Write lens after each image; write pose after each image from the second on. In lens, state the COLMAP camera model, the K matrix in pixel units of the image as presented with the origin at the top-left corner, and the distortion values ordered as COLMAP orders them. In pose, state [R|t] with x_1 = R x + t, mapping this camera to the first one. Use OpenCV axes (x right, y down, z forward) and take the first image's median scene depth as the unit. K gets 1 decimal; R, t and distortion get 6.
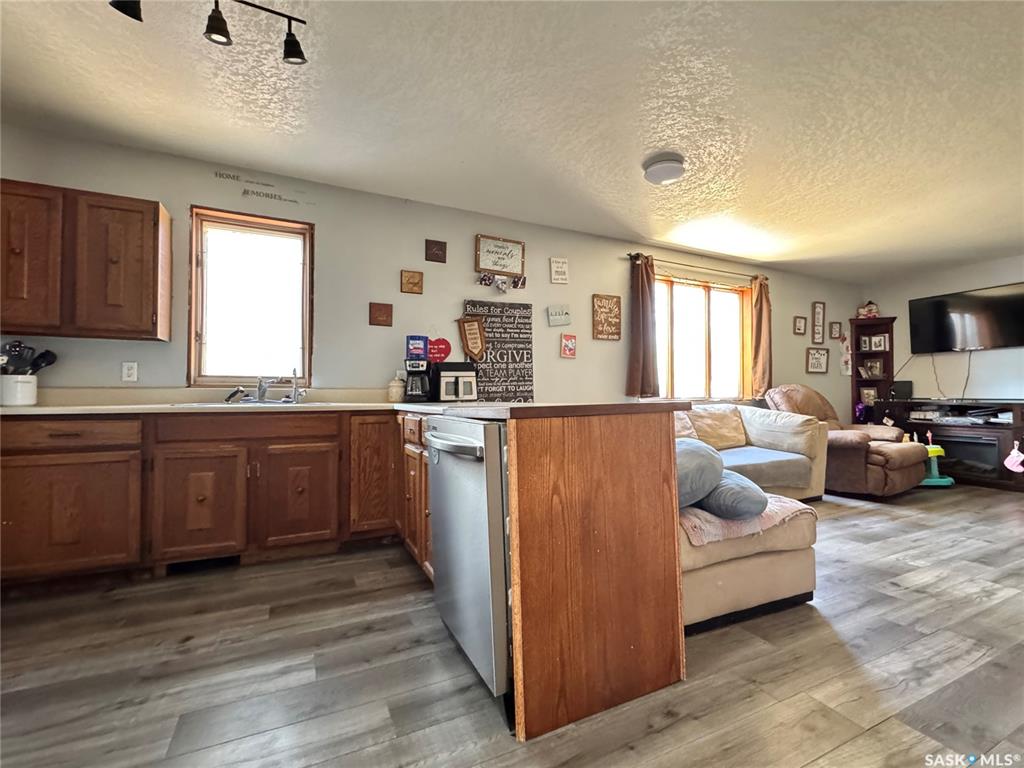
lens RADIAL K [[454.6, 0, 509.5], [0, 454.6, 383.8], [0, 0, 1]] dist [-0.007523, 0.002529]
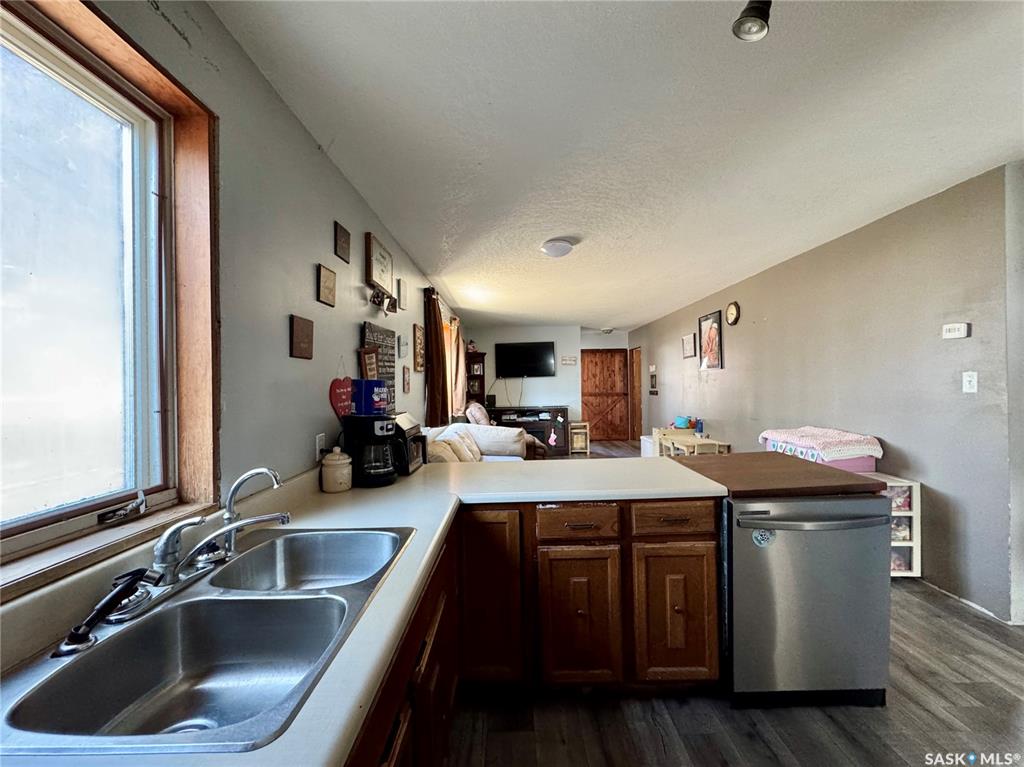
lens RADIAL K [[416.8, 0, 513.7], [0, 416.8, 377.9], [0, 0, 1]] dist [-0.000003, -0.000904]
pose [[0.426836, 0.001778, 0.904327, -0.661238], [0.000692, 0.999997, -0.002293, -0.107369], [-0.904329, 0.001605, 0.426833, 0.577706]]
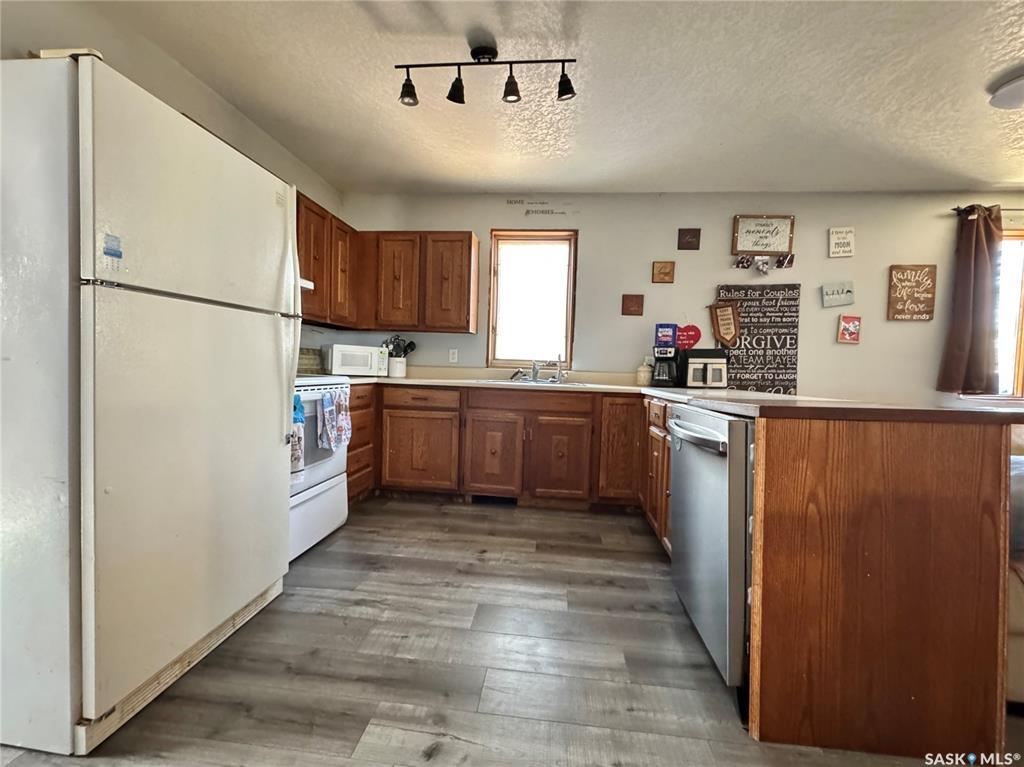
lens RADIAL K [[416.8, 0, 512.9], [0, 416.8, 382.9], [0, 0, 1]] dist [-0.000003, -0.000904]
pose [[0.851236, 0.046578, -0.522712, 0.005912], [-0.021794, 0.998332, 0.053468, -0.012916], [0.524330, -0.034122, 0.850831, -0.013676]]
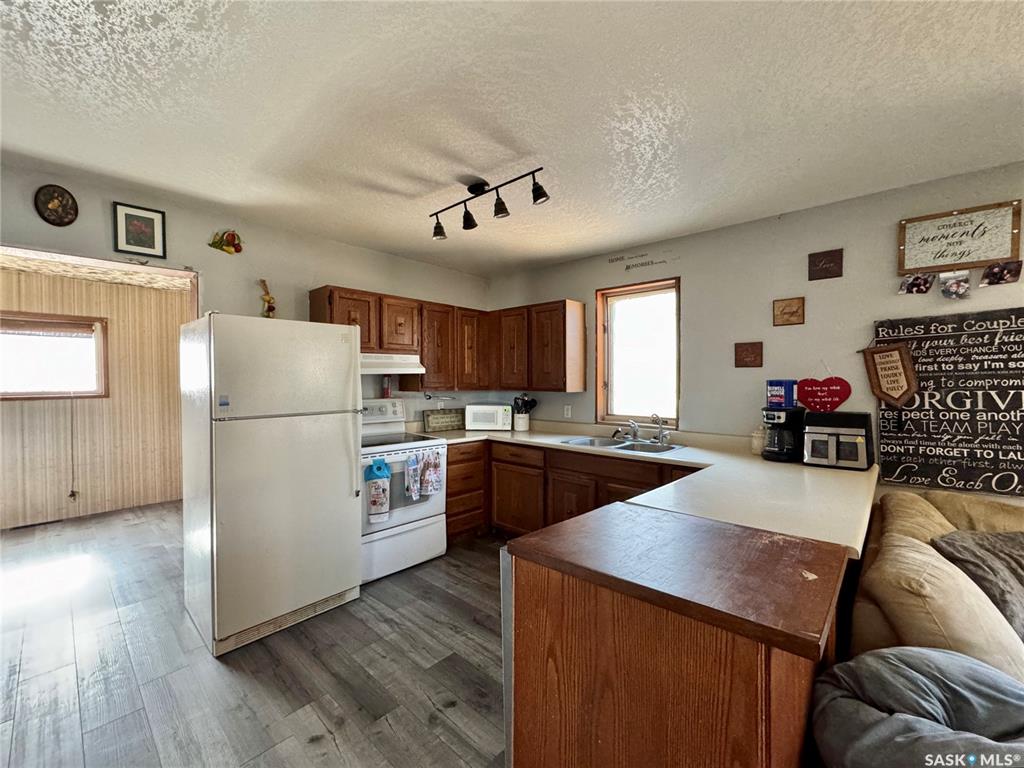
lens RADIAL K [[416.8, 0, 517.0], [0, 416.8, 383.7], [0, 0, 1]] dist [-0.000003, -0.000904]
pose [[0.380917, 0.003308, -0.924603, 0.325299], [0.015239, 0.999835, 0.009855, -0.114701], [0.924484, -0.017844, 0.380804, 0.263839]]
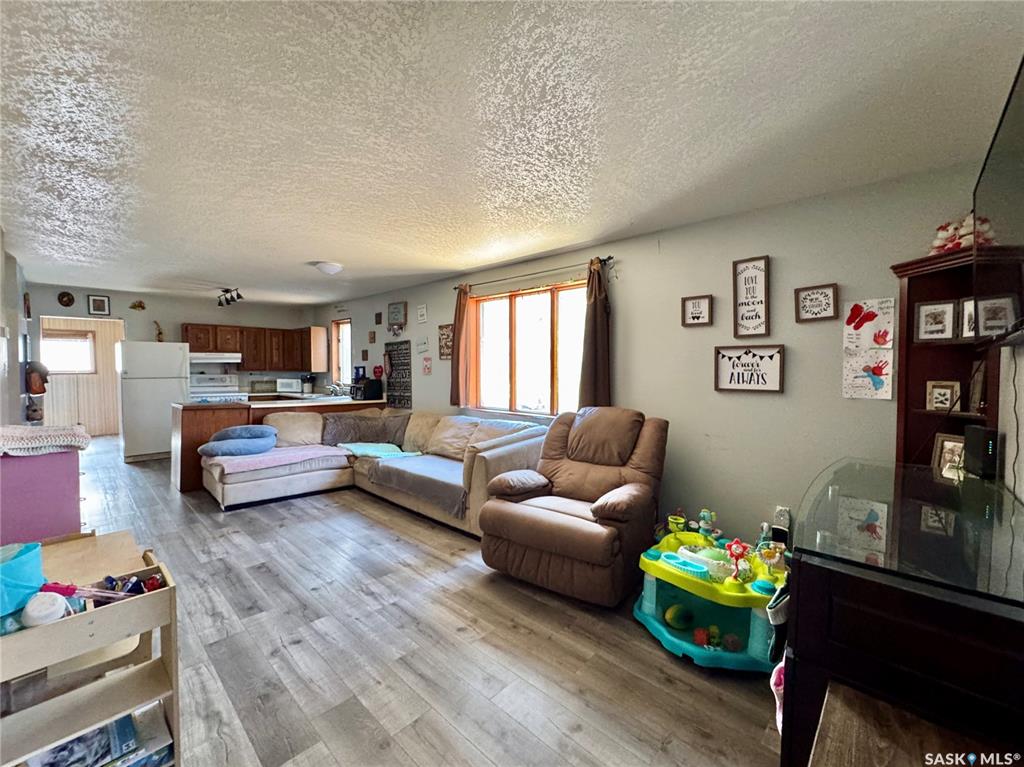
lens RADIAL K [[416.8, 0, 519.4], [0, 416.8, 384.9], [0, 0, 1]] dist [-0.000003, -0.000904]
pose [[0.367246, 0.036702, -0.929399, 1.826544], [0.007630, 0.999069, 0.042468, -0.096844], [0.930093, -0.022688, 0.366624, 0.992894]]
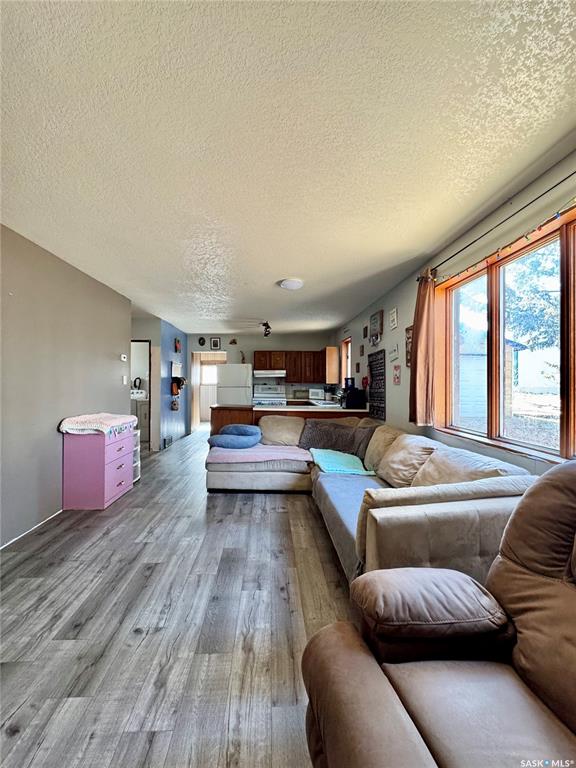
lens RADIAL K [[312.6, 0, 286.5], [0, 312.6, 380.5], [0, 0, 1]] dist [-0.000003, -0.000904]
pose [[-0.388205, -0.011783, -0.921498, 1.338431], [0.006361, 0.999860, -0.015465, -0.070004], [0.921551, -0.011865, -0.388075, 1.328194]]
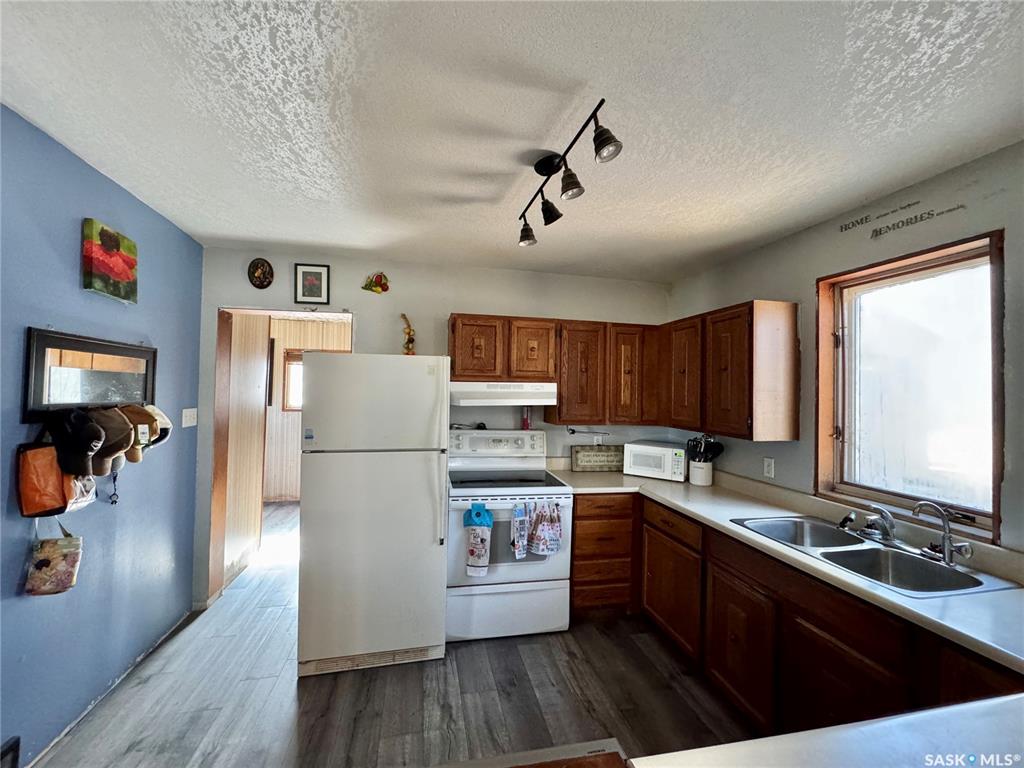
lens RADIAL K [[416.8, 0, 515.8], [0, 416.8, 384.4], [0, 0, 1]] dist [-0.000003, -0.000904]
pose [[-0.222255, -0.022654, -0.974725, 0.154599], [-0.008454, 0.999737, -0.021308, -0.157302], [0.974952, 0.003505, -0.222388, 0.555528]]
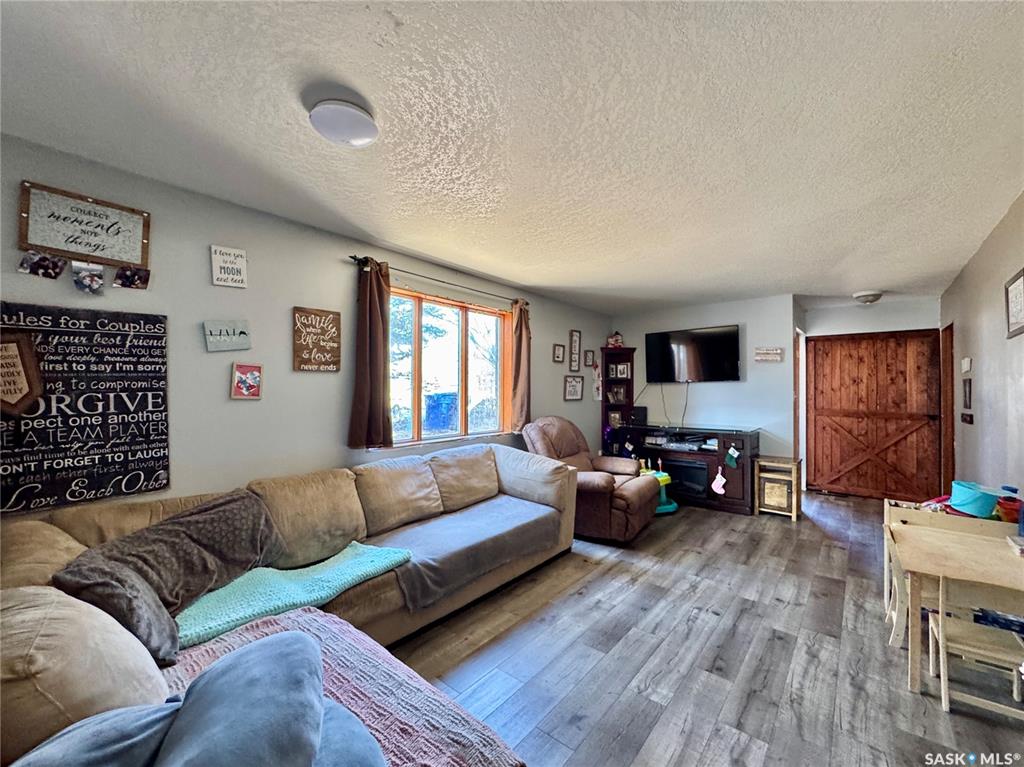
lens RADIAL K [[416.8, 0, 506.9], [0, 416.8, 383.2], [0, 0, 1]] dist [-0.000003, -0.000904]
pose [[0.915822, 0.008793, 0.401487, 0.294380], [-0.010334, 0.999945, 0.001672, -0.108411], [-0.401451, -0.005680, 0.915863, 0.361004]]
